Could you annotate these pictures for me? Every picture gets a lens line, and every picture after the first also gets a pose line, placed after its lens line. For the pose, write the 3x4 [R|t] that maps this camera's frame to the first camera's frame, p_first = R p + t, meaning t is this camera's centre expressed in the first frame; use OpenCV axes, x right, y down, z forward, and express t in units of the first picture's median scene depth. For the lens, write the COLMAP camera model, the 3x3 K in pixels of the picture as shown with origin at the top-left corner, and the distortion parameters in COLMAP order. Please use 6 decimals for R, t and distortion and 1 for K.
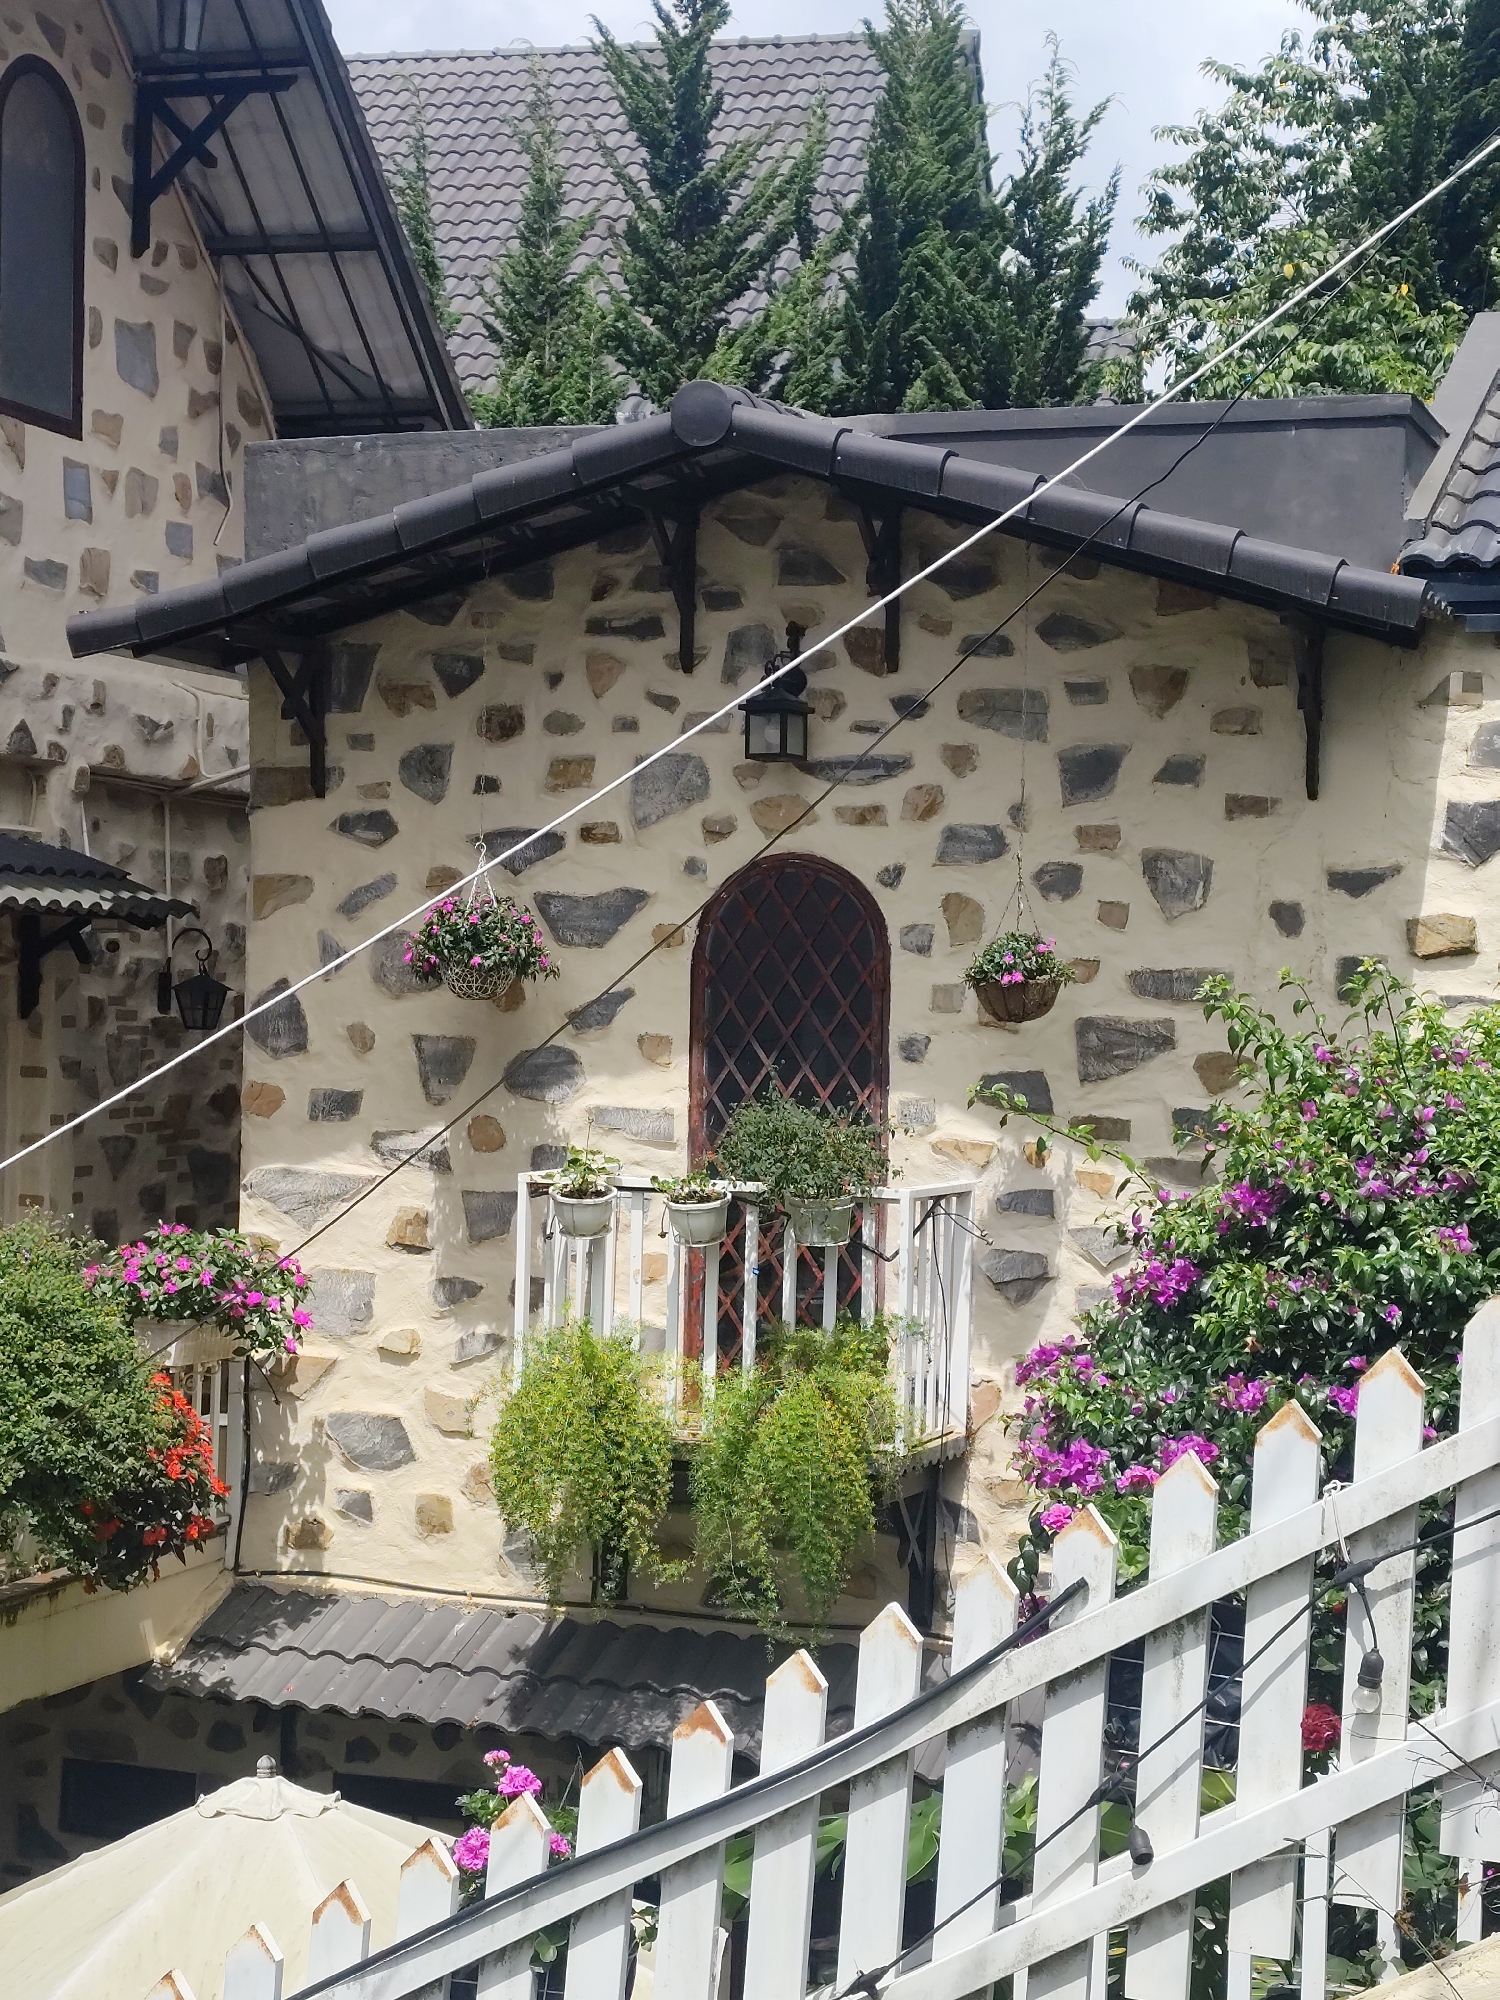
lens RADIAL K [[3548.4, 0, 750.0], [0, 3548.4, 1000.0], [0, 0, 1]] dist [0.160170, -0.657296]
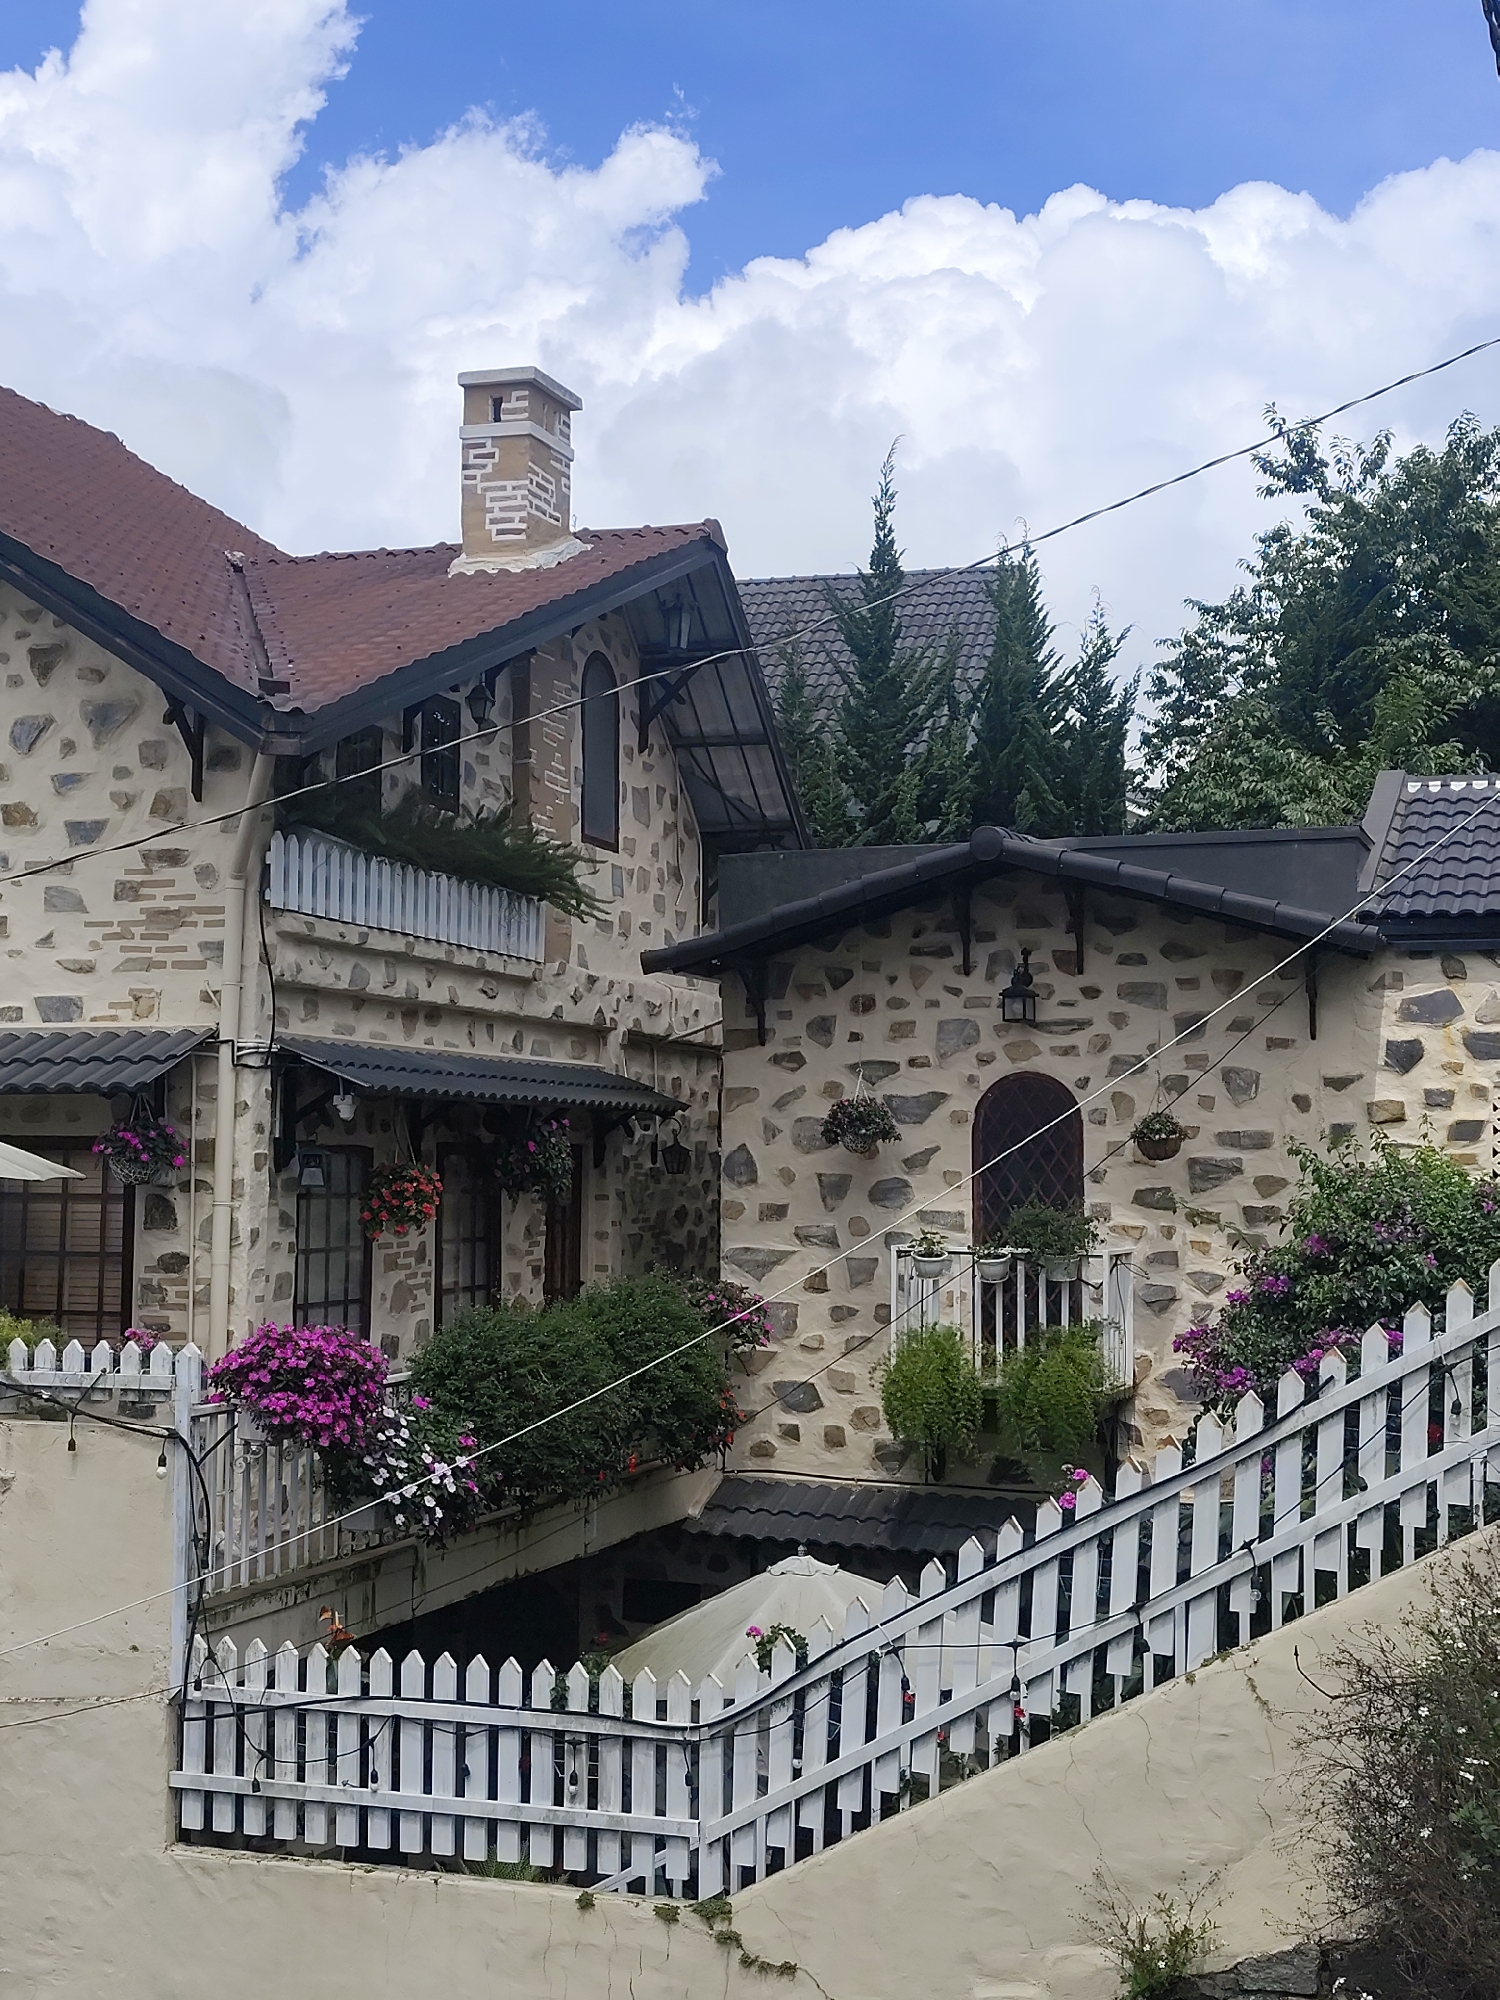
lens RADIAL K [[2521.5, 0, 744.9], [0, 2521.5, 981.3], [0, 0, 1]] dist [0.178824, -0.649868]
pose [[0.999808, -0.016777, -0.010152, -0.116856], [0.016000, 0.997254, -0.072303, 0.004672], [0.011338, 0.072127, 0.997331, -0.312836]]
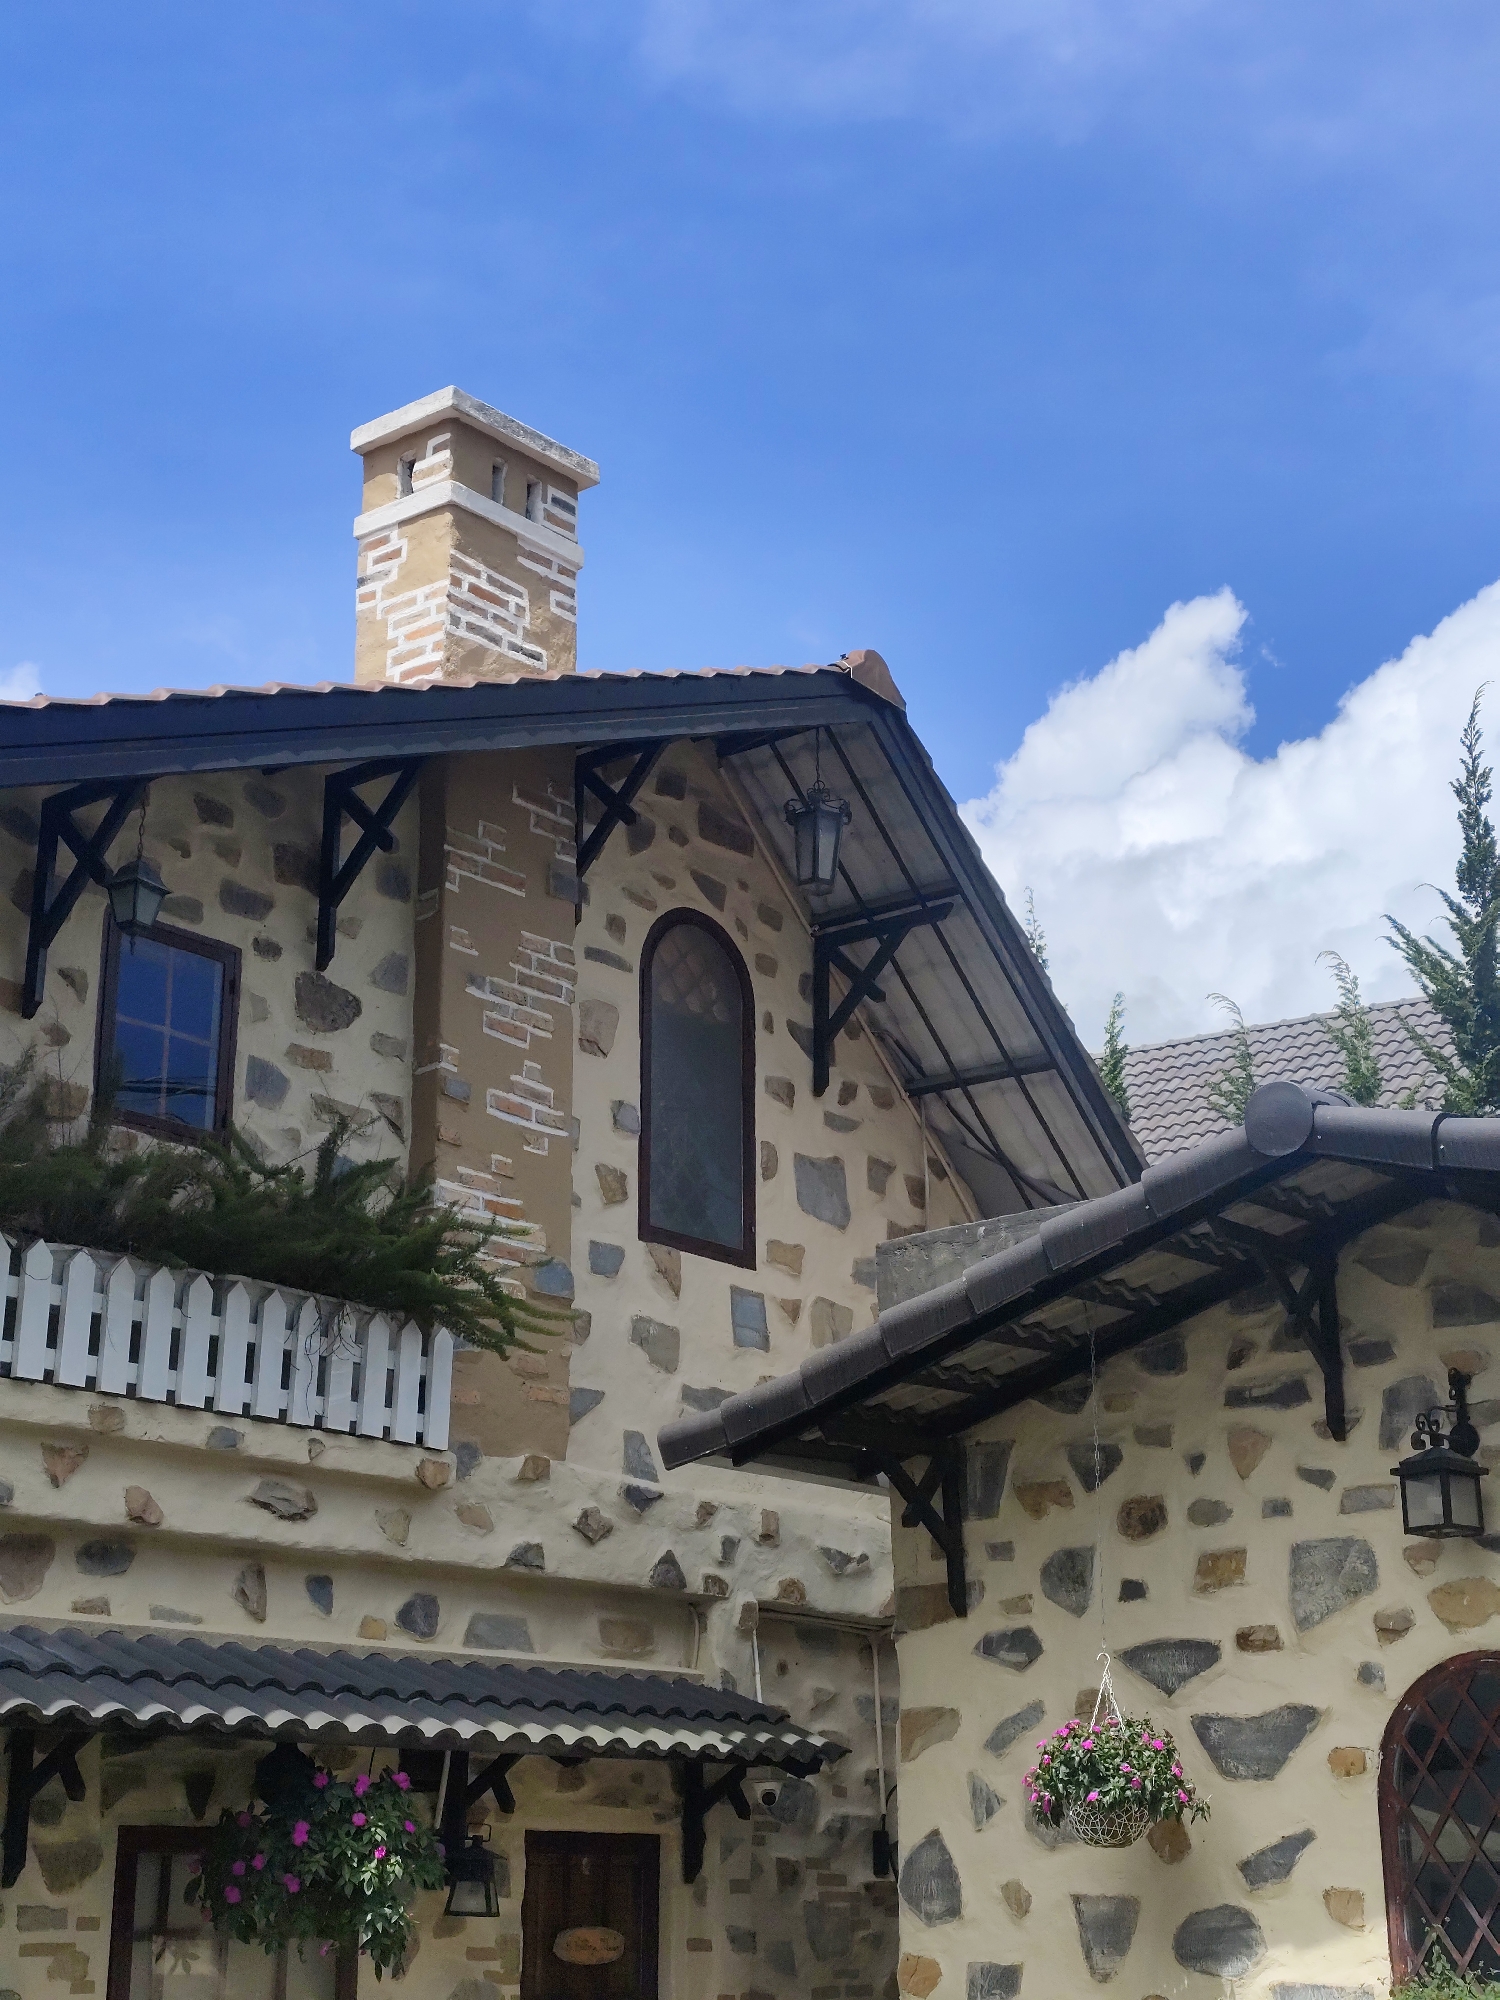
lens RADIAL K [[2682.6, 0, 750.0], [0, 2682.6, 1000.0], [0, 0, 1]] dist [0.107700, -0.339324]
pose [[0.931369, -0.129234, -0.340369, 0.082618], [0.016073, 0.948564, -0.316176, 0.010164], [0.363723, 0.289005, 0.885540, 0.331798]]
